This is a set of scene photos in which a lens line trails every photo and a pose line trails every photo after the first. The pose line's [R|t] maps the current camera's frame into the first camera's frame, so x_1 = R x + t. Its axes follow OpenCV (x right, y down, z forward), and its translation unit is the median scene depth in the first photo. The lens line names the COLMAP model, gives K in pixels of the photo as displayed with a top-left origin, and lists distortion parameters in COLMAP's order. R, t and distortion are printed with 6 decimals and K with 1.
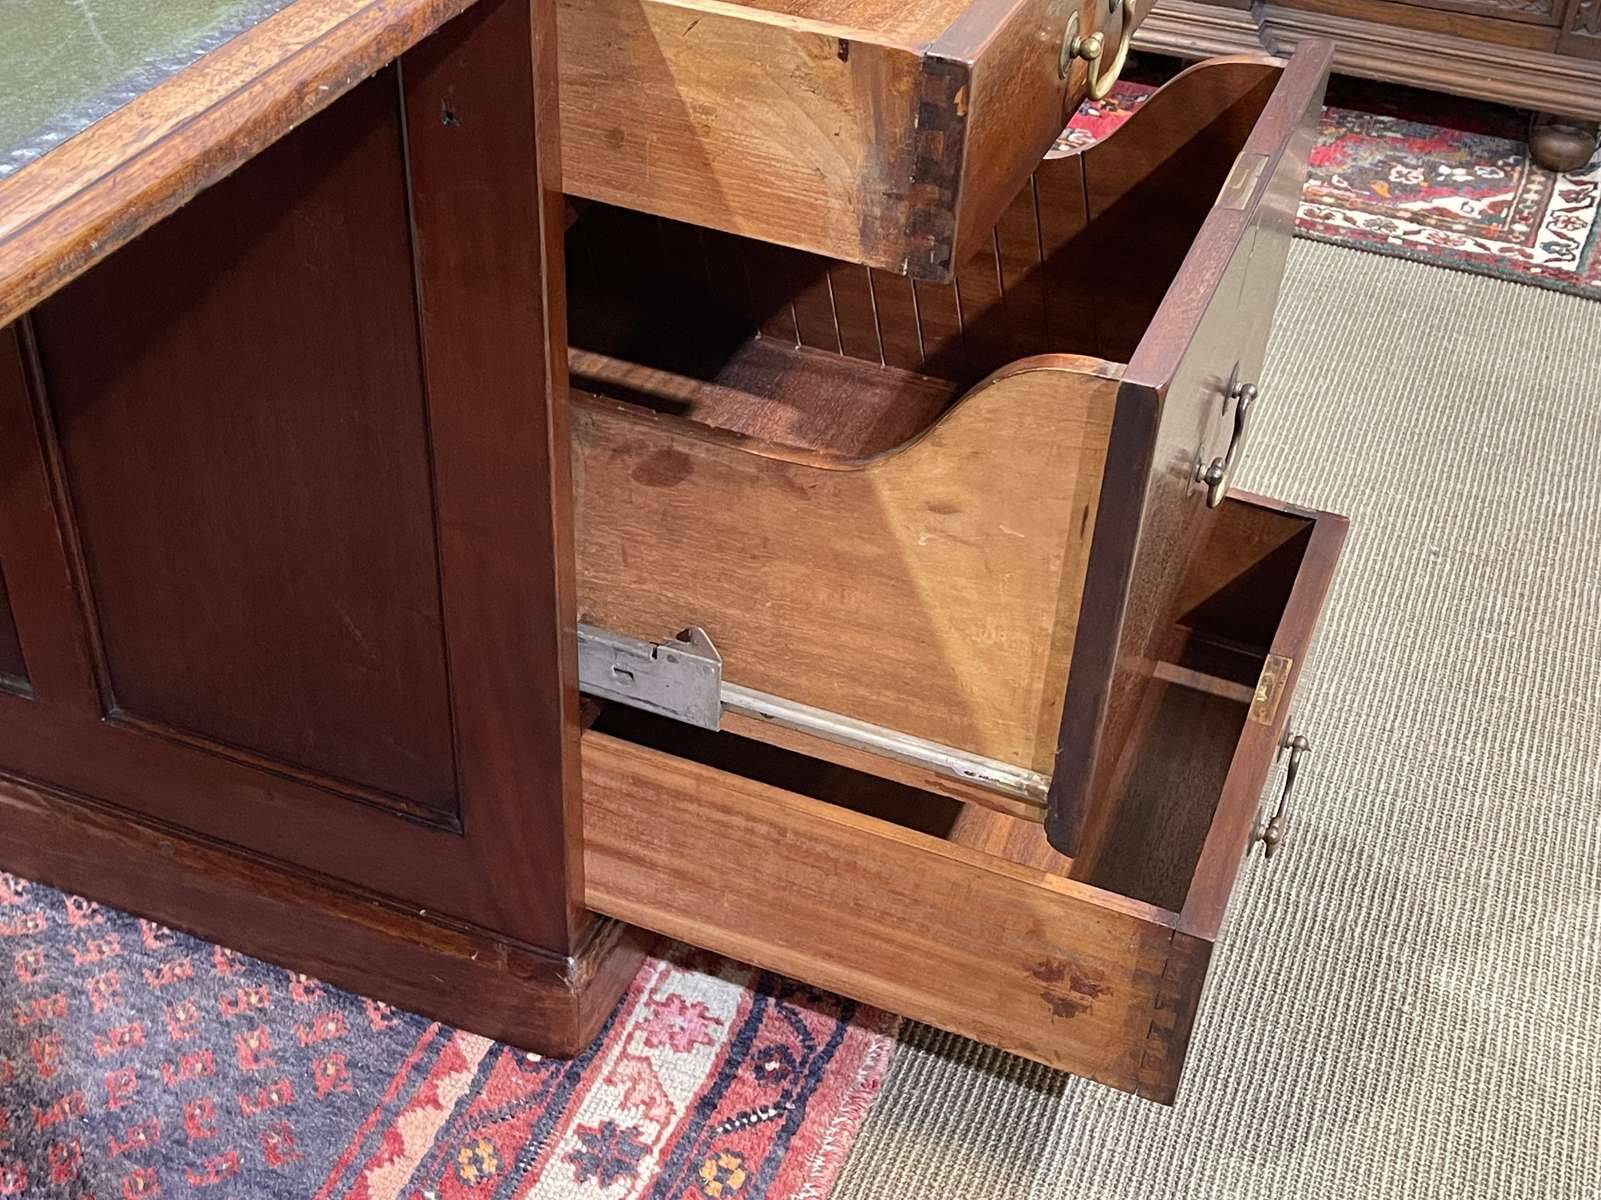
lens RADIAL K [[2045.9, 0, 836.7], [0, 2045.9, 615.4], [0, 0, 1]] dist [0.041332, 0.000000]
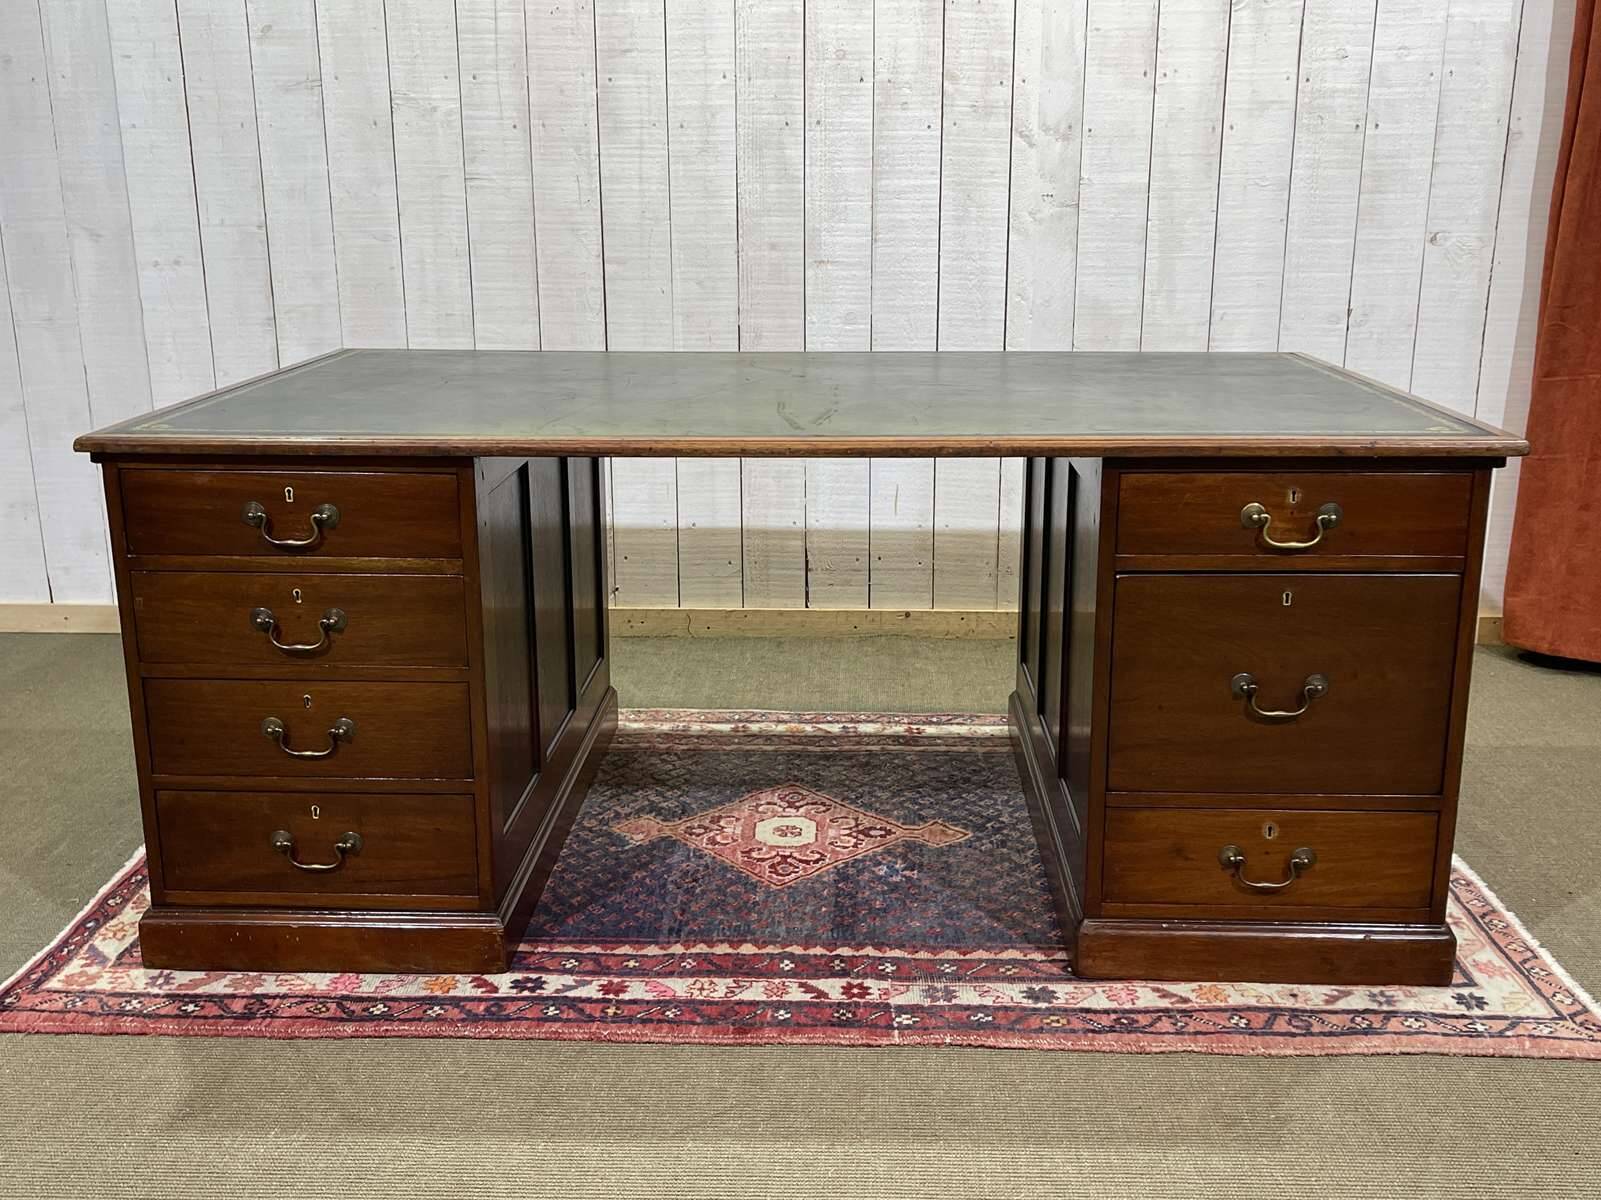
lens RADIAL K [[1606.8, 0, 799.8], [0, 1606.8, 605.0], [0, 0, 1]] dist [0.036353, 0.000000]
pose [[0.321860, 0.188057, -0.927923, 1.398896], [-0.558488, 0.829115, -0.025686, 0.111345], [0.764524, 0.526501, 0.371886, -0.052867]]
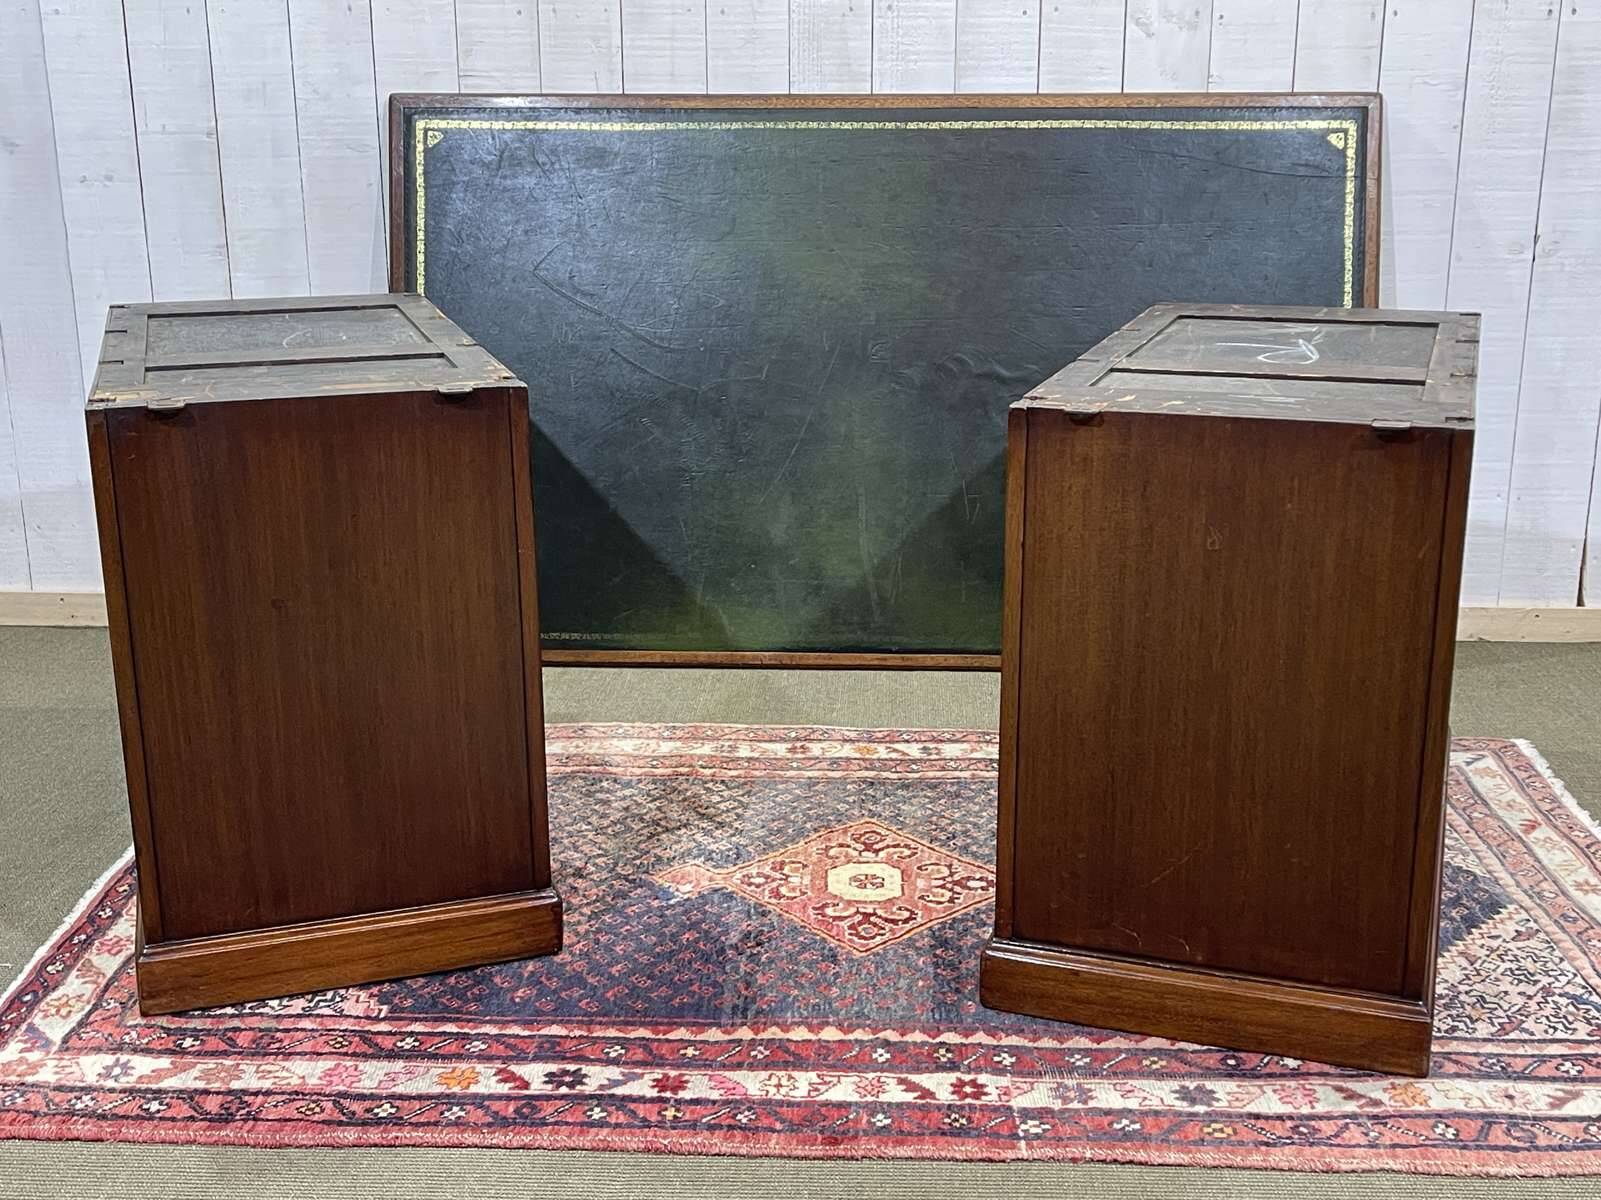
lens RADIAL K [[1891.8, 0, 799.4], [0, 1891.8, 611.0], [0, 0, 1]] dist [0.028889, 0.000000]
pose [[0.315293, 0.209405, -0.925602, 1.283803], [-0.560413, 0.828206, -0.003526, 0.120246], [0.765851, 0.519831, 0.378481, -0.105395]]
